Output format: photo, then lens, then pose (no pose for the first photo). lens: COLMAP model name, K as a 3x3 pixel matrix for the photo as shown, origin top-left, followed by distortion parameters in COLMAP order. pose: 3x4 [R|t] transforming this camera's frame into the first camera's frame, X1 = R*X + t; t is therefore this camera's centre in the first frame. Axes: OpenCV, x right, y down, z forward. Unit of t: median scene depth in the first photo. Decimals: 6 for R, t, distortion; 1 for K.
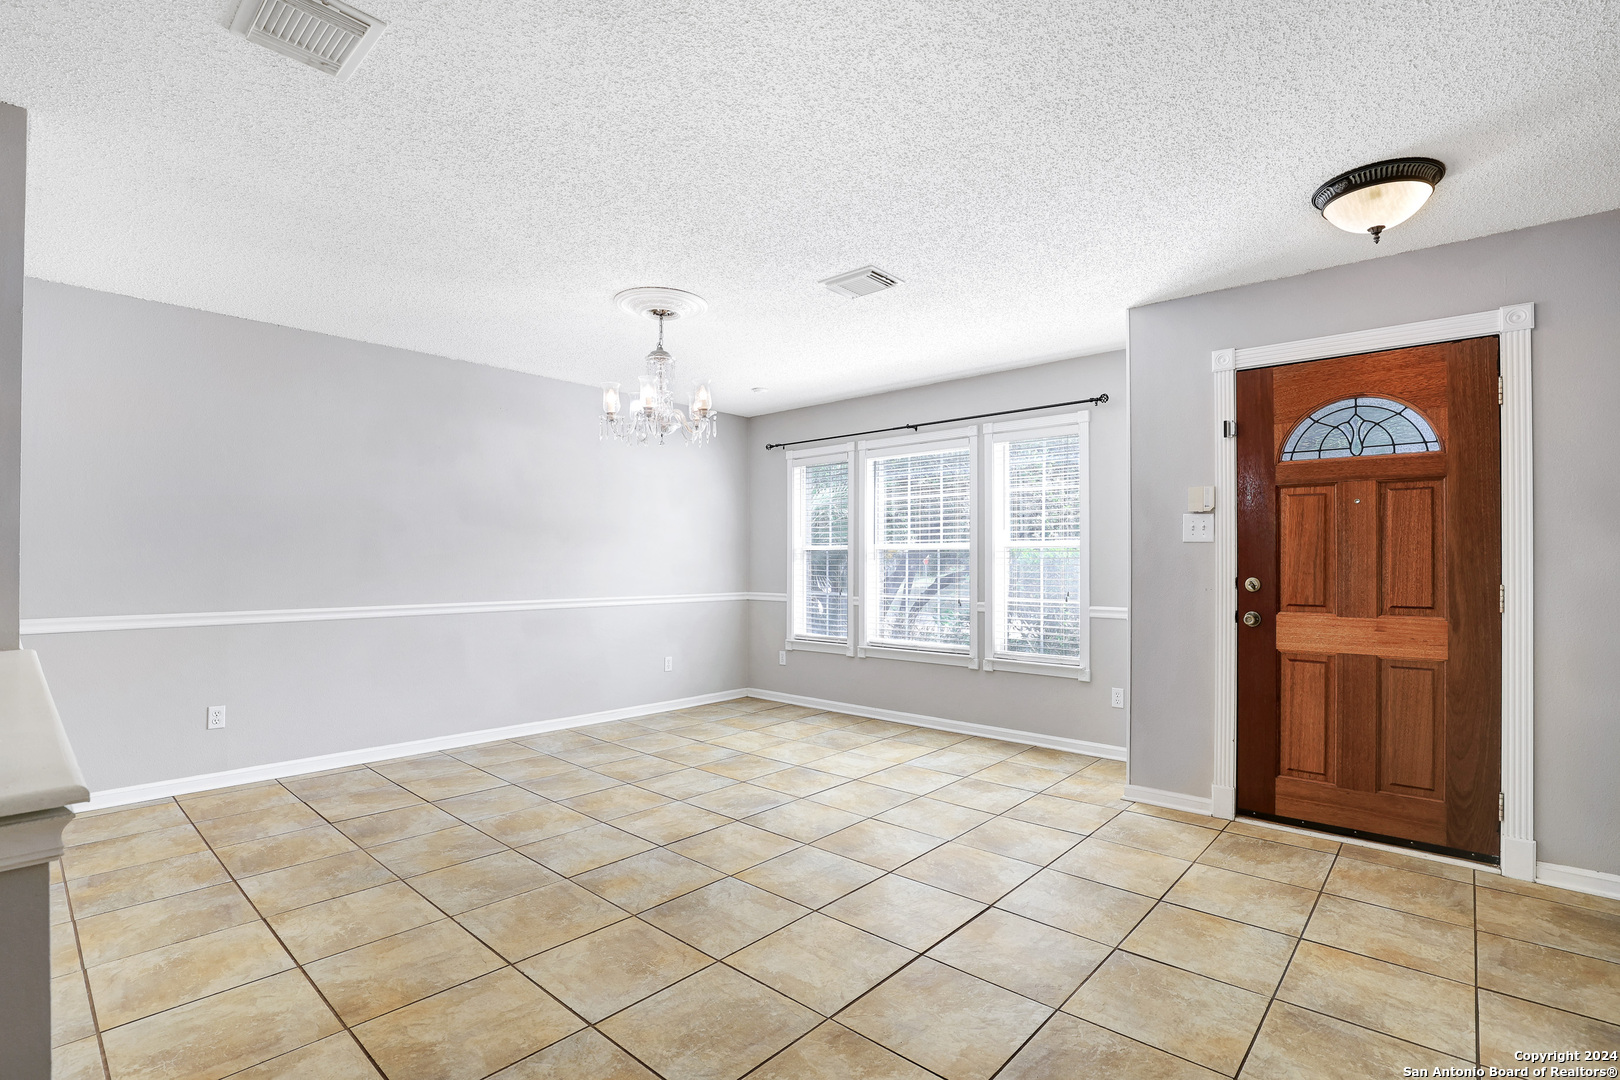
lens RADIAL K [[744.4, 0, 828.8], [0, 744.4, 544.6], [0, 0, 1]] dist [-0.018985, 0.000055]
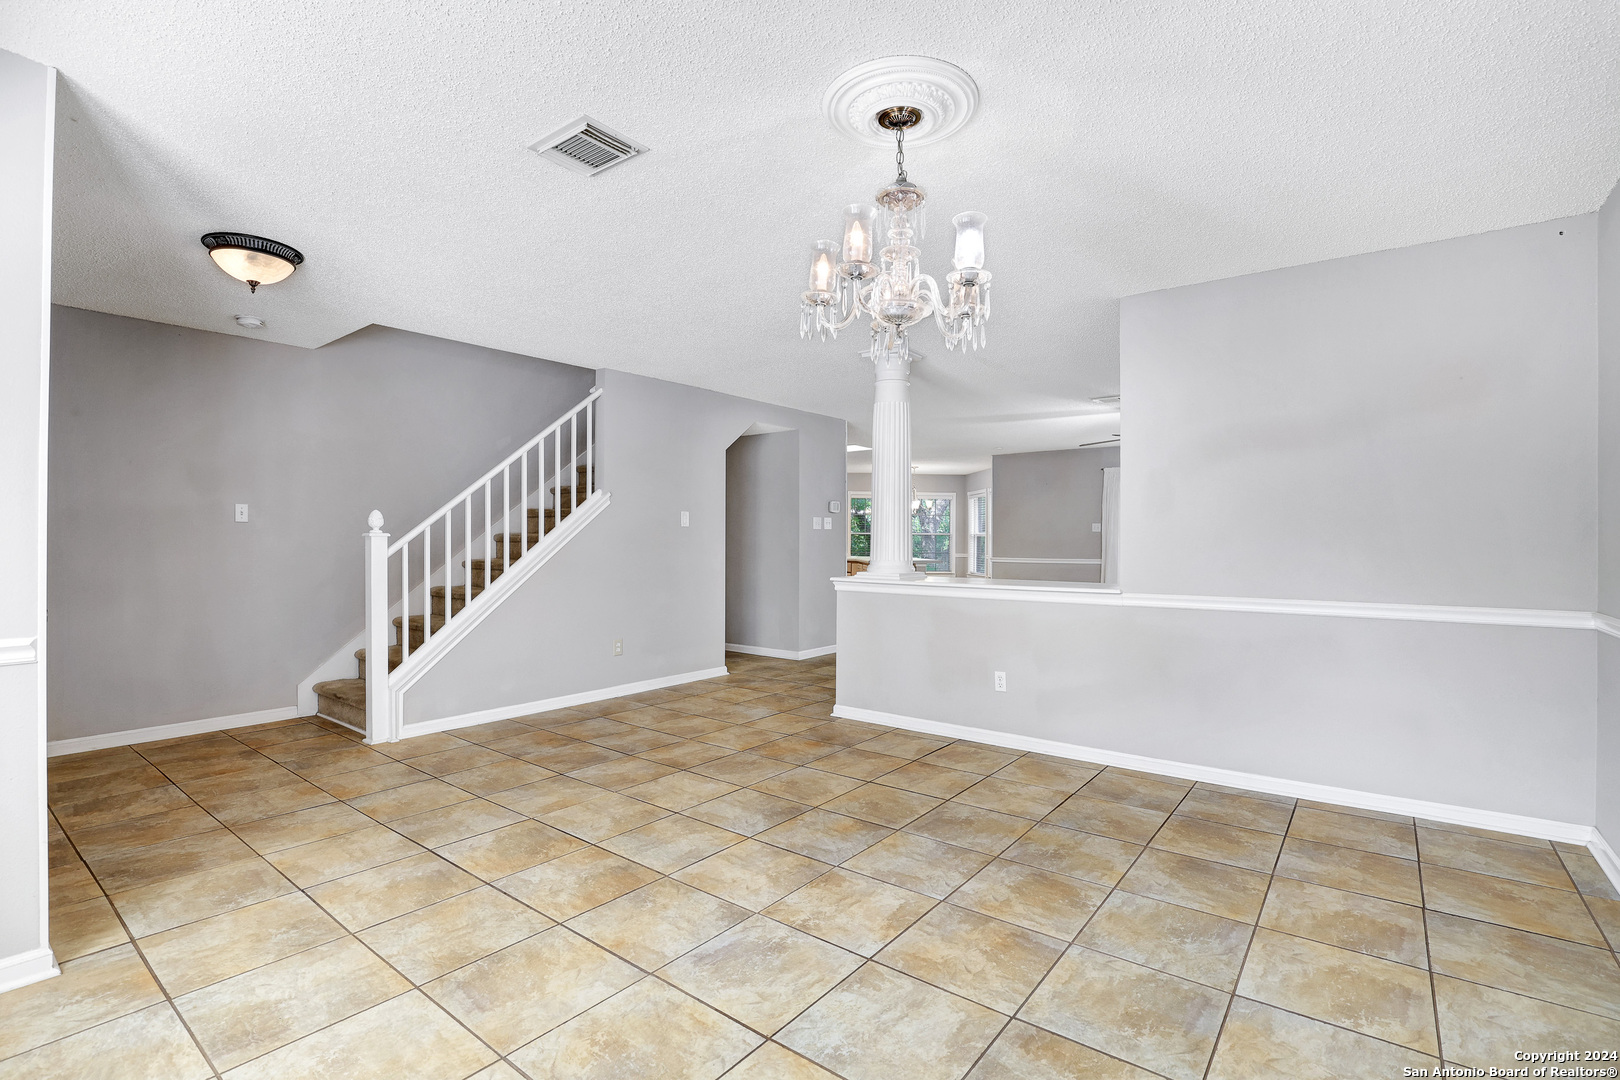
lens RADIAL K [[744.4, 0, 828.8], [0, 744.4, 544.6], [0, 0, 1]] dist [-0.018985, 0.000055]
pose [[-0.997644, -0.005634, -0.068374, -0.165345], [-0.004539, 0.999859, -0.016157, 0.043850], [0.068455, -0.015808, -0.997529, 2.006865]]
